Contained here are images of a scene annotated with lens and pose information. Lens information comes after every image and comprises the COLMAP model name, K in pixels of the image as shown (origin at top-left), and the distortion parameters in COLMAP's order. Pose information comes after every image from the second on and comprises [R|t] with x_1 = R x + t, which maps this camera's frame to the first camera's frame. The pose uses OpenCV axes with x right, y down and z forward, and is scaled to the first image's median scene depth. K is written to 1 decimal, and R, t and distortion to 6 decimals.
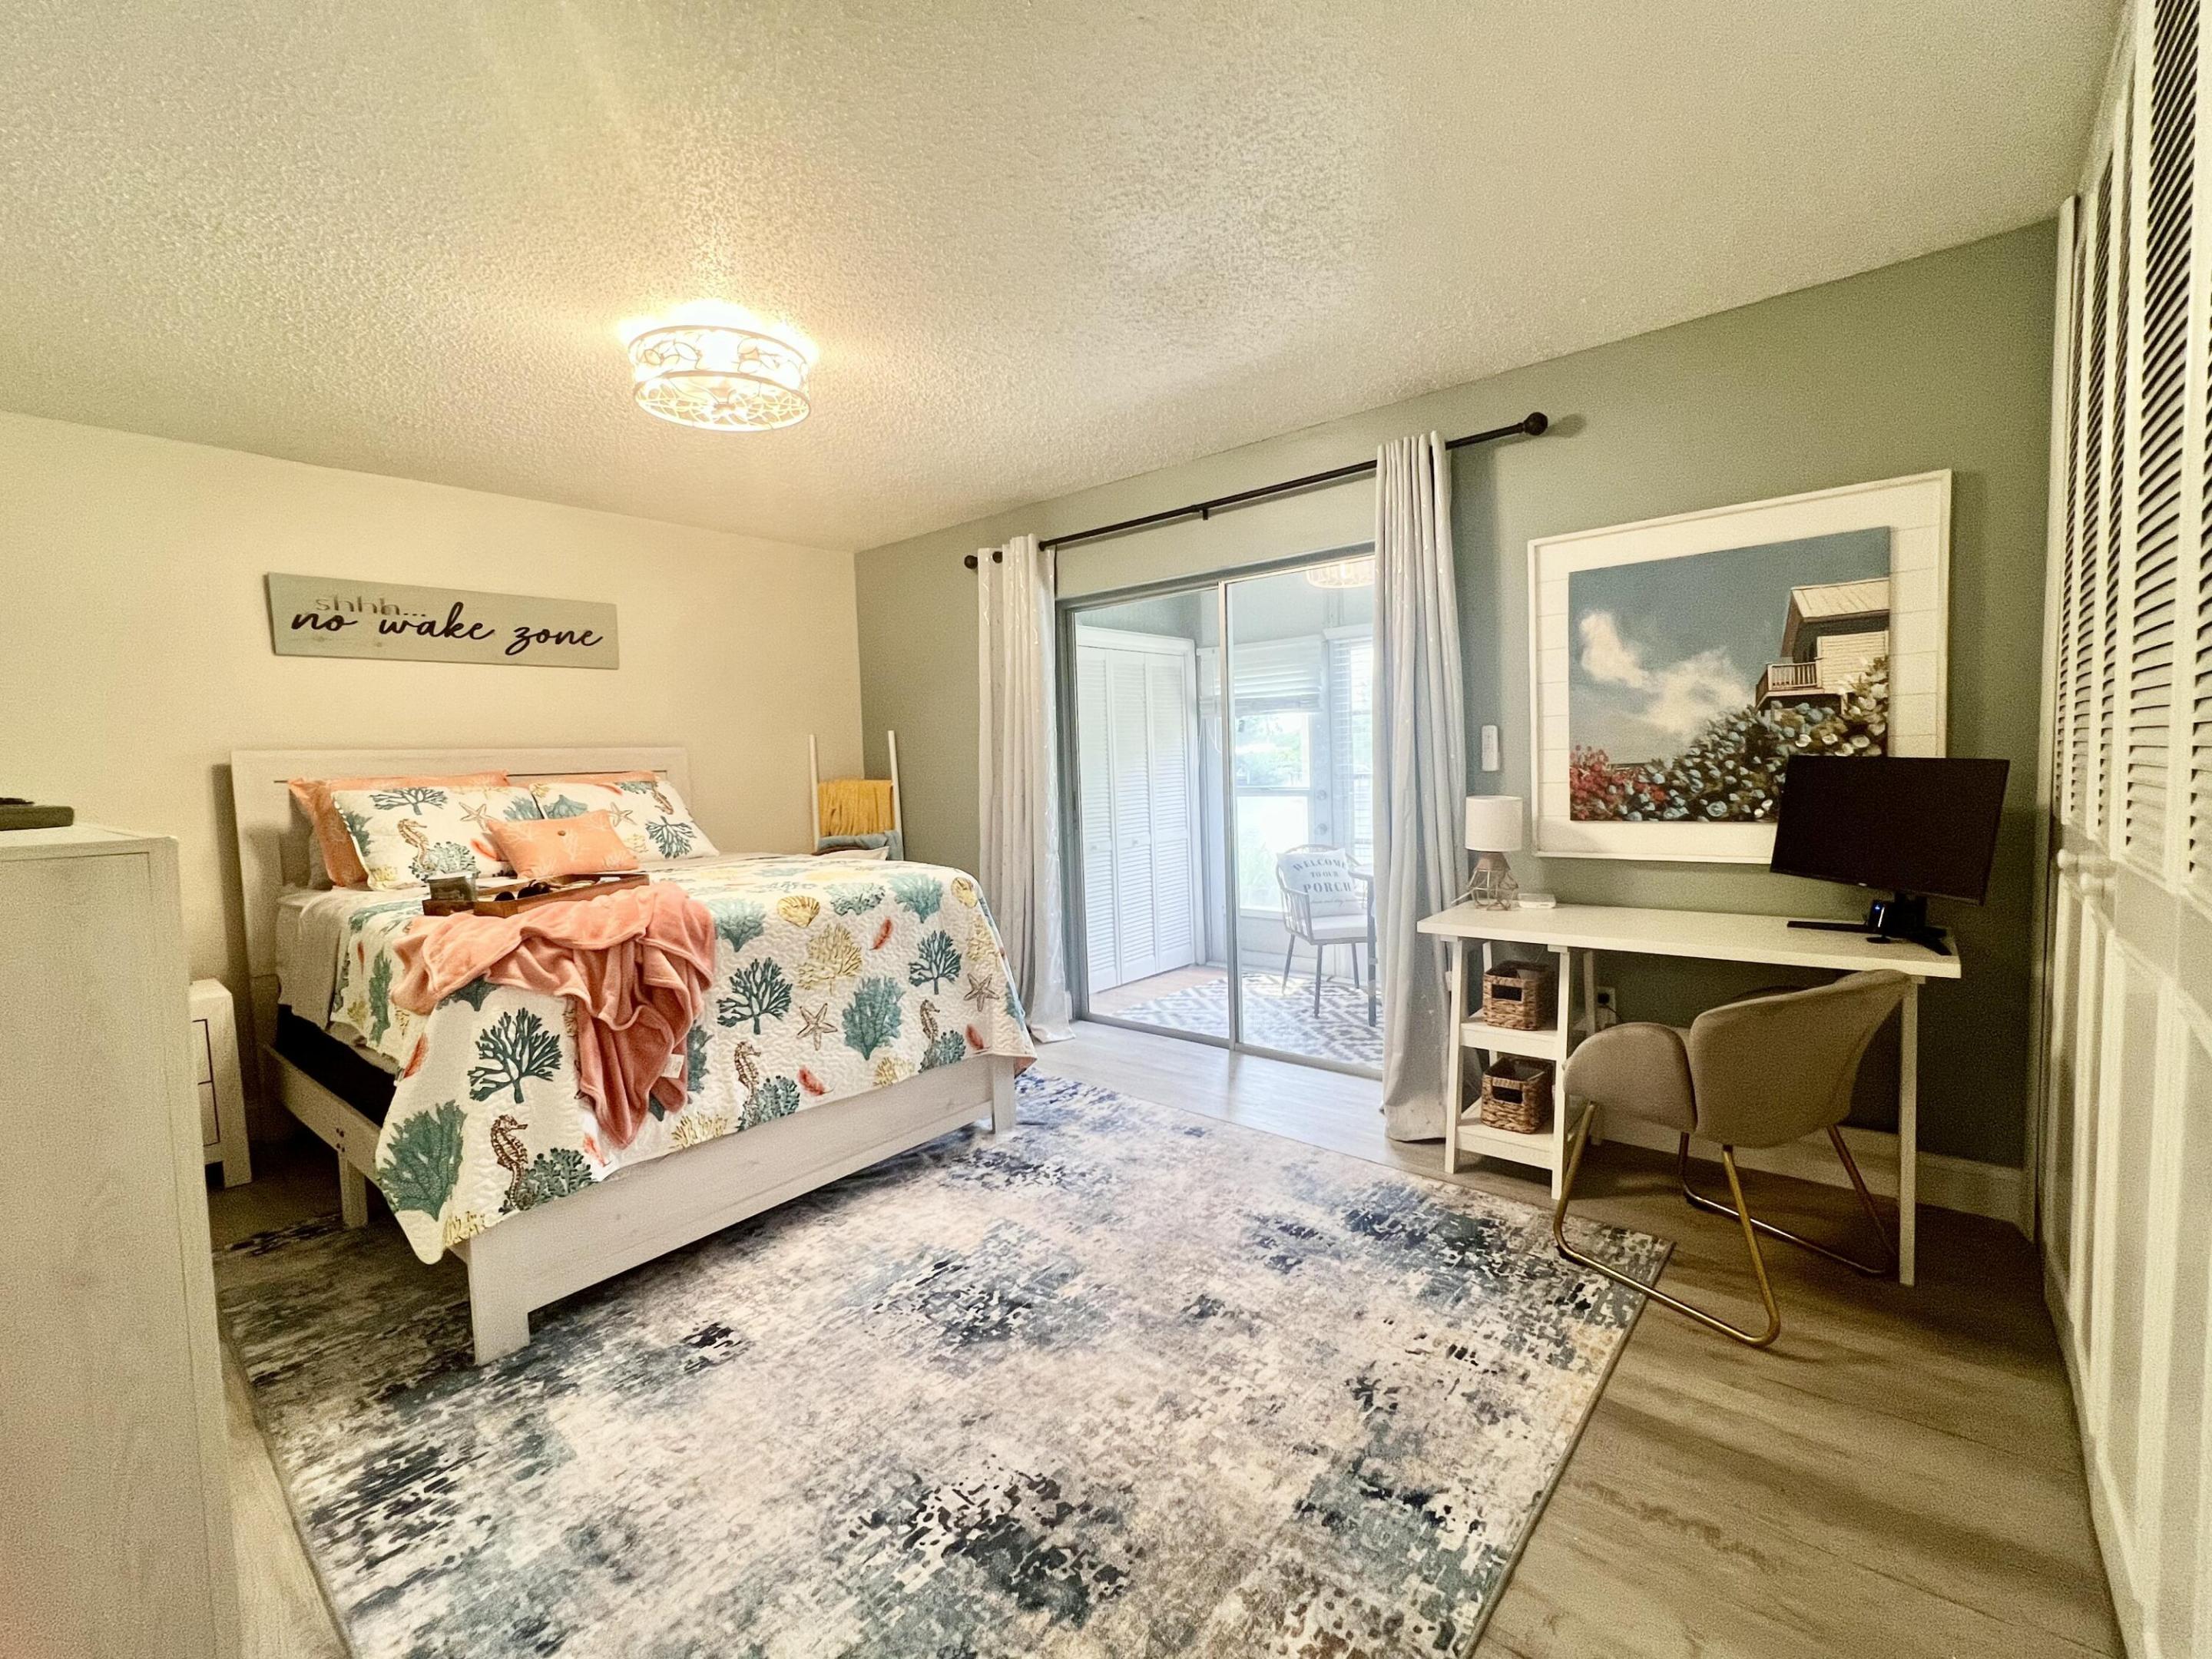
lens RADIAL K [[960.4, 0, 1104.4], [0, 960.4, 826.2], [0, 0, 1]] dist [-0.003572, 0.001031]
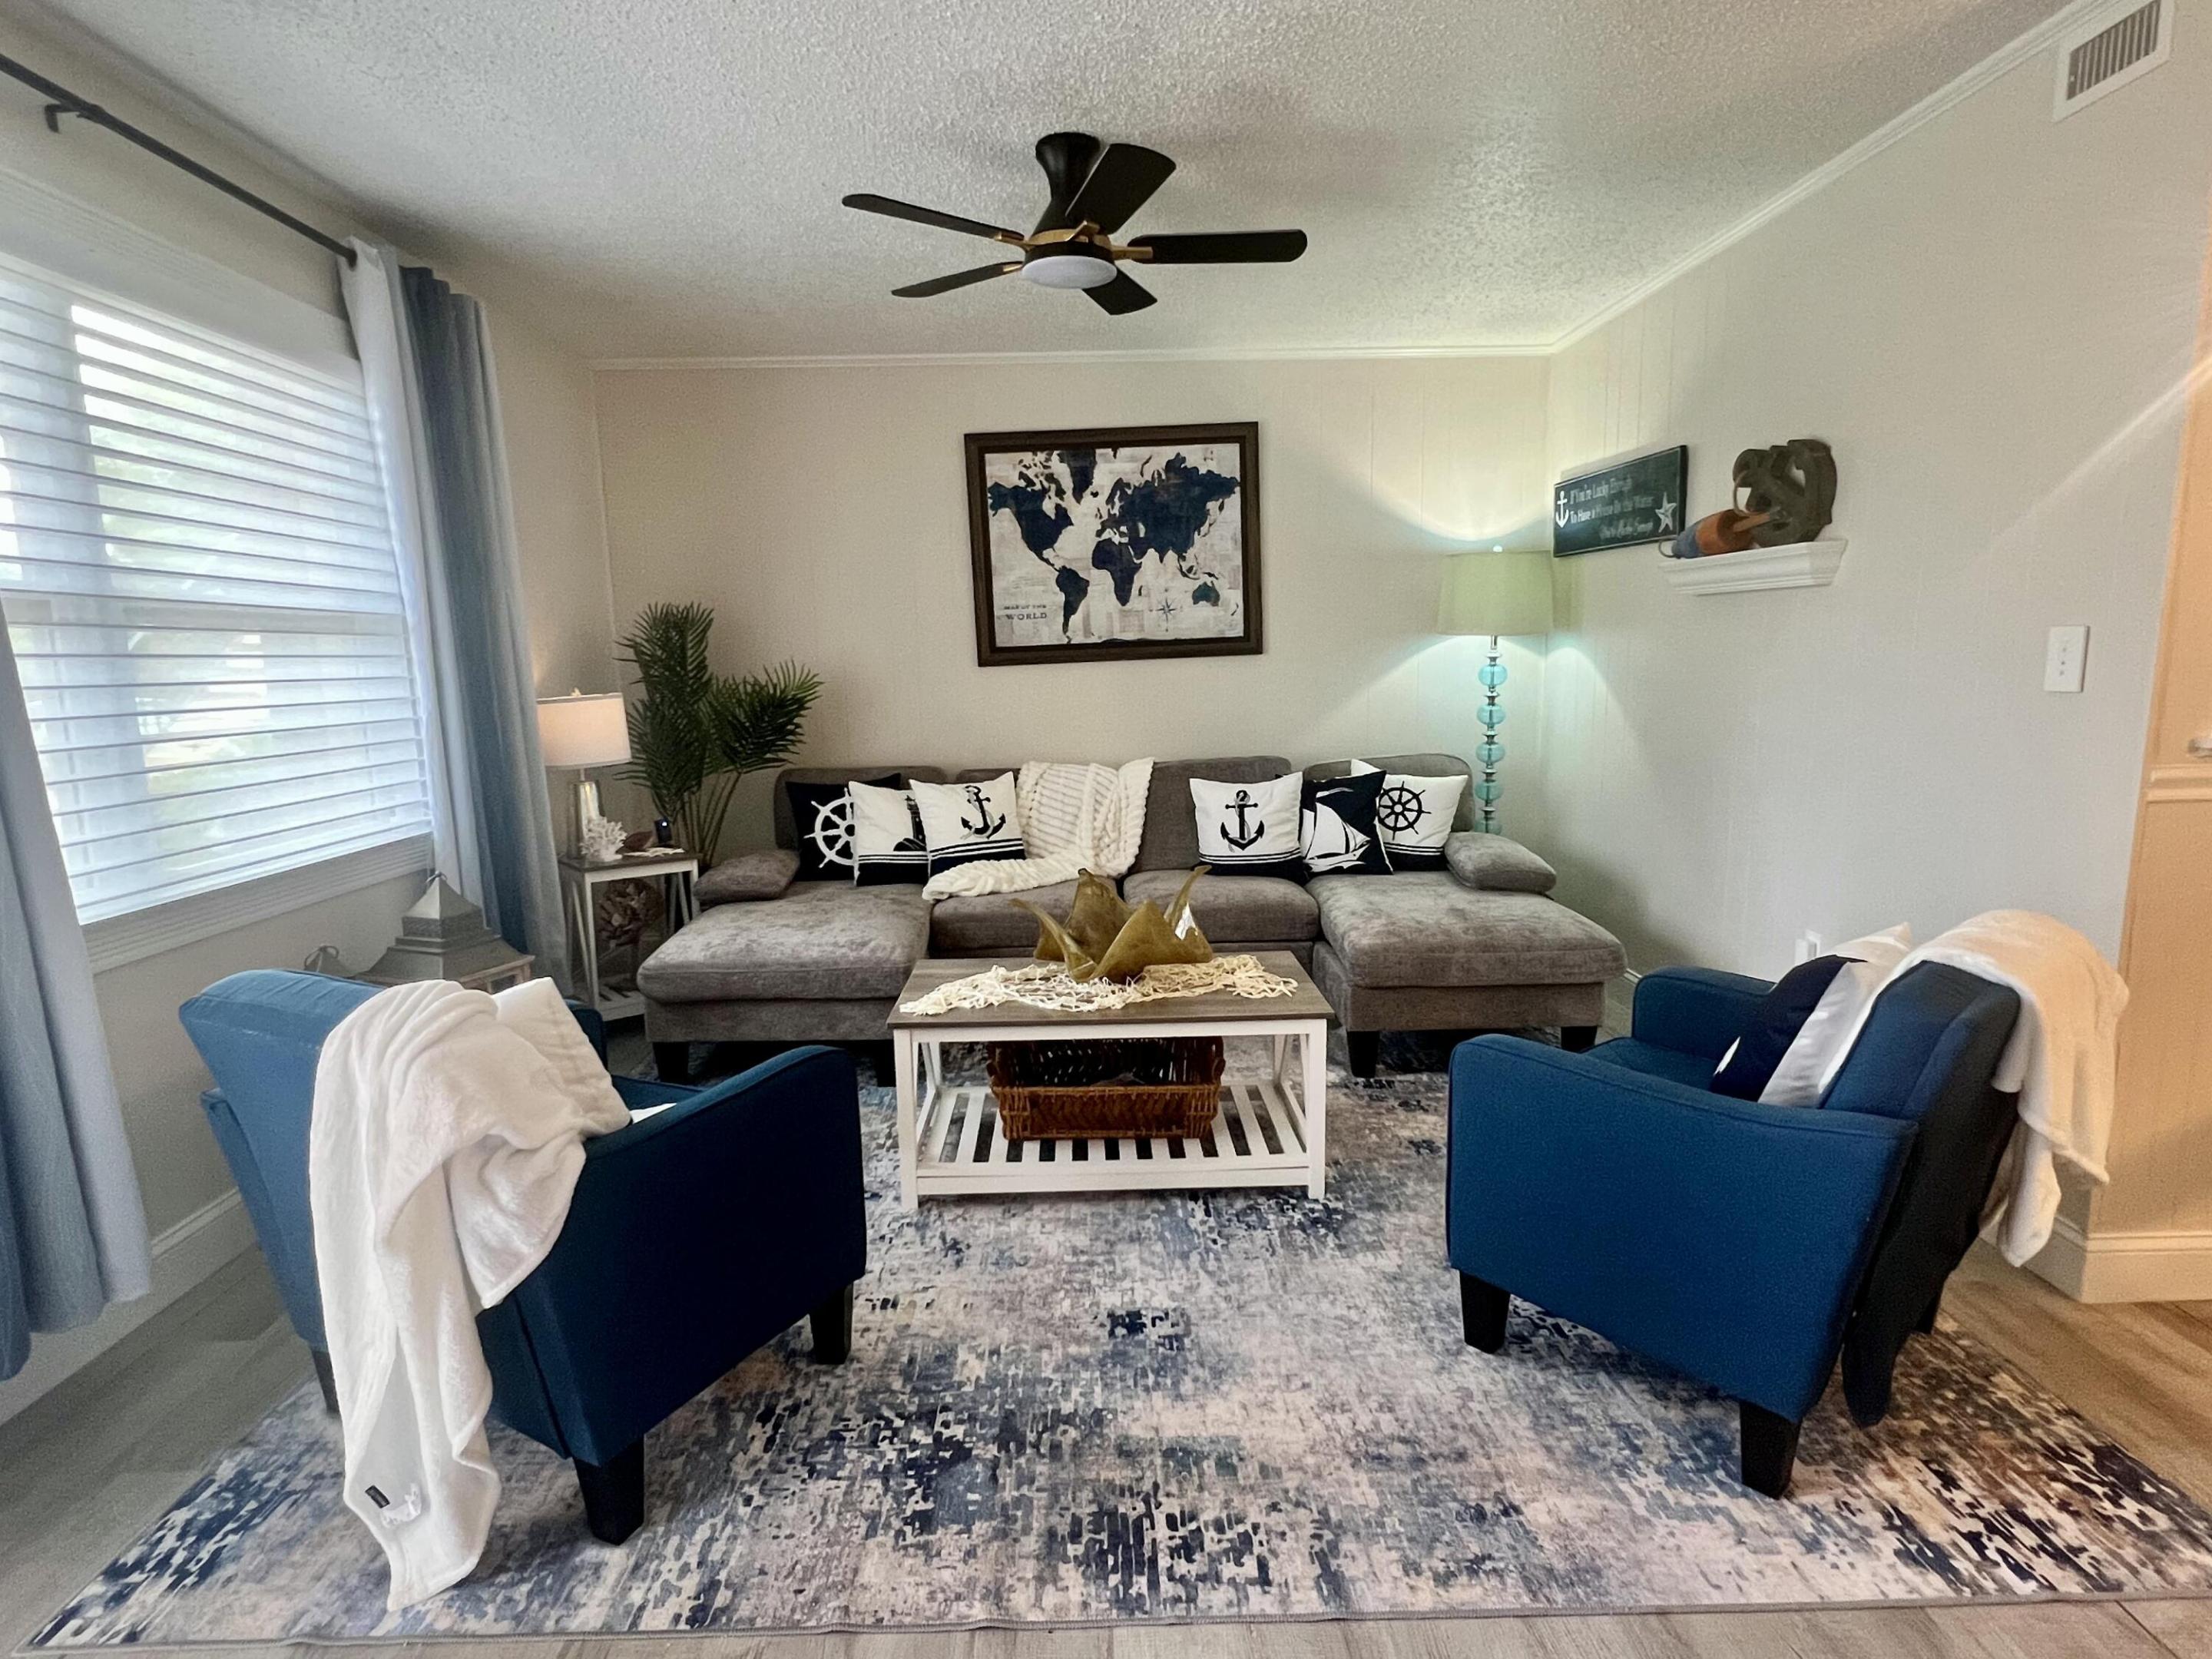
lens RADIAL K [[1188.2, 0, 1096.0], [0, 1188.2, 828.9], [0, 0, 1]] dist [0.017208, -0.000363]
pose [[0.744710, -0.085032, 0.661949, -0.848864], [0.044592, 0.995973, 0.077772, 0.000902], [-0.665897, -0.028400, 0.745503, 0.174536]]
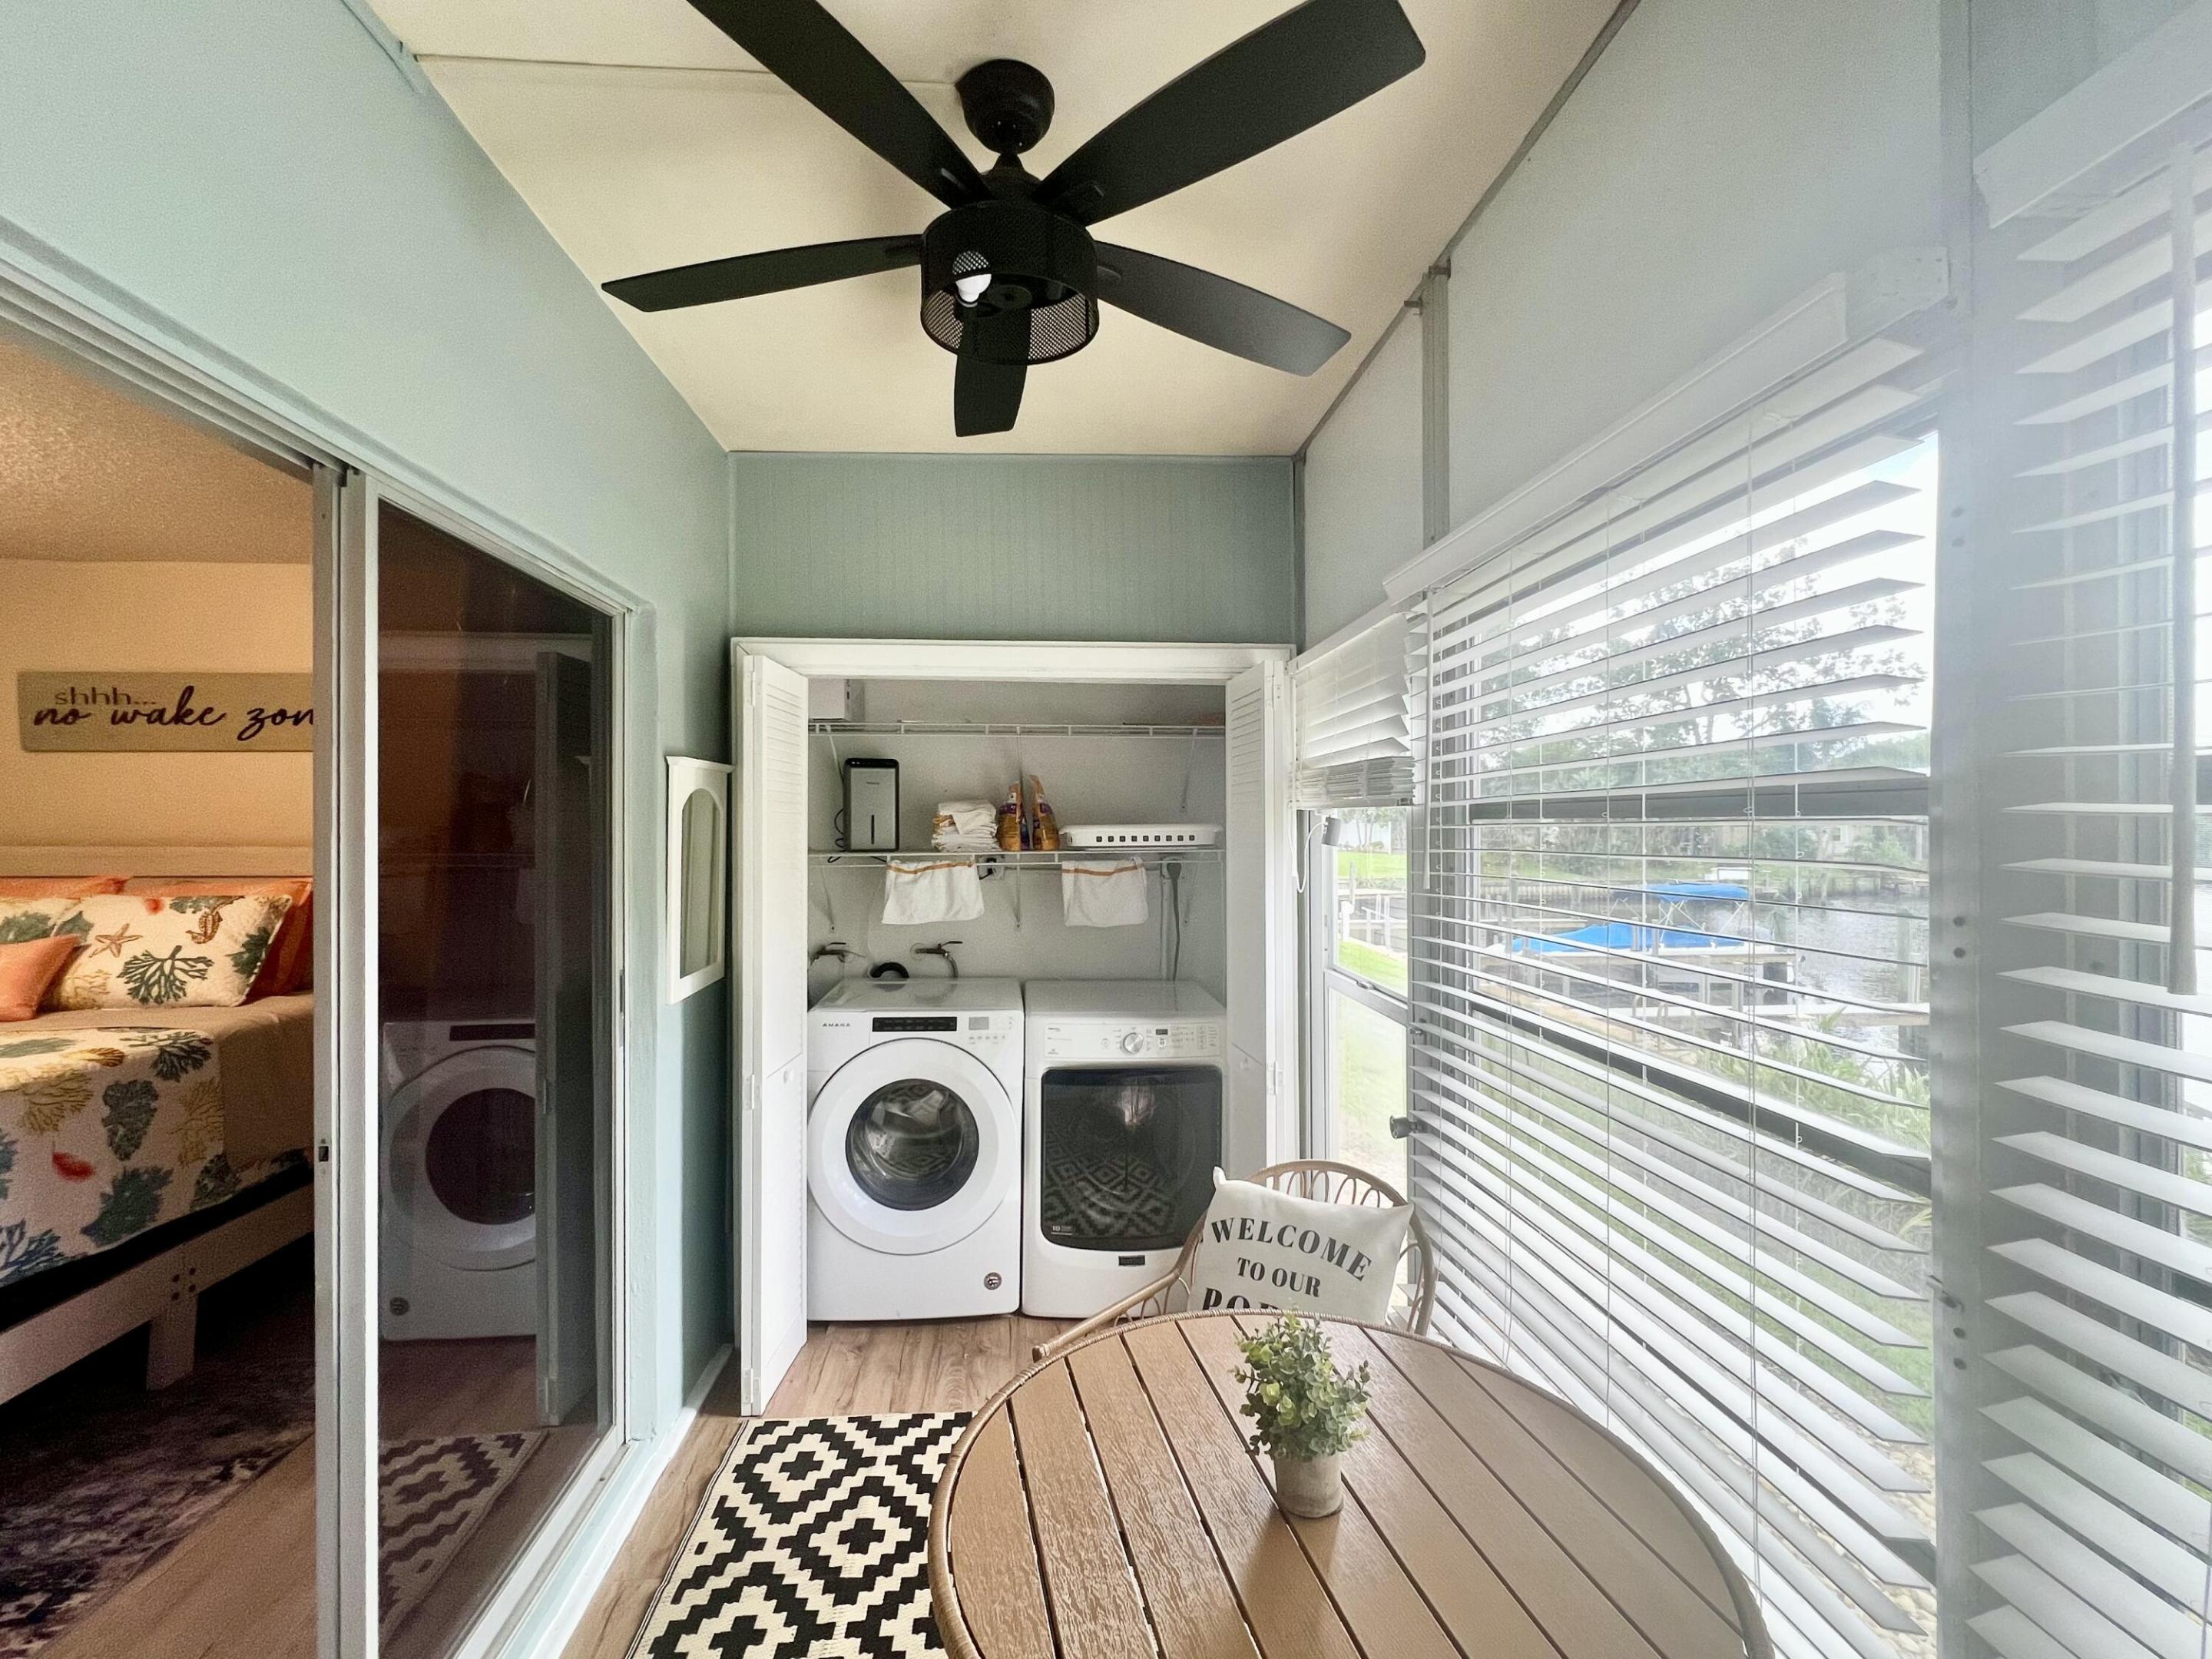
lens RADIAL K [[960.4, 0, 1102.7], [0, 960.4, 829.7], [0, 0, 1]] dist [-0.003572, 0.001031]
pose [[0.706035, 0.033942, -0.707363, 0.829523], [-0.072252, 0.997091, -0.024272, -0.191813], [0.704482, 0.068245, 0.706434, 1.362881]]
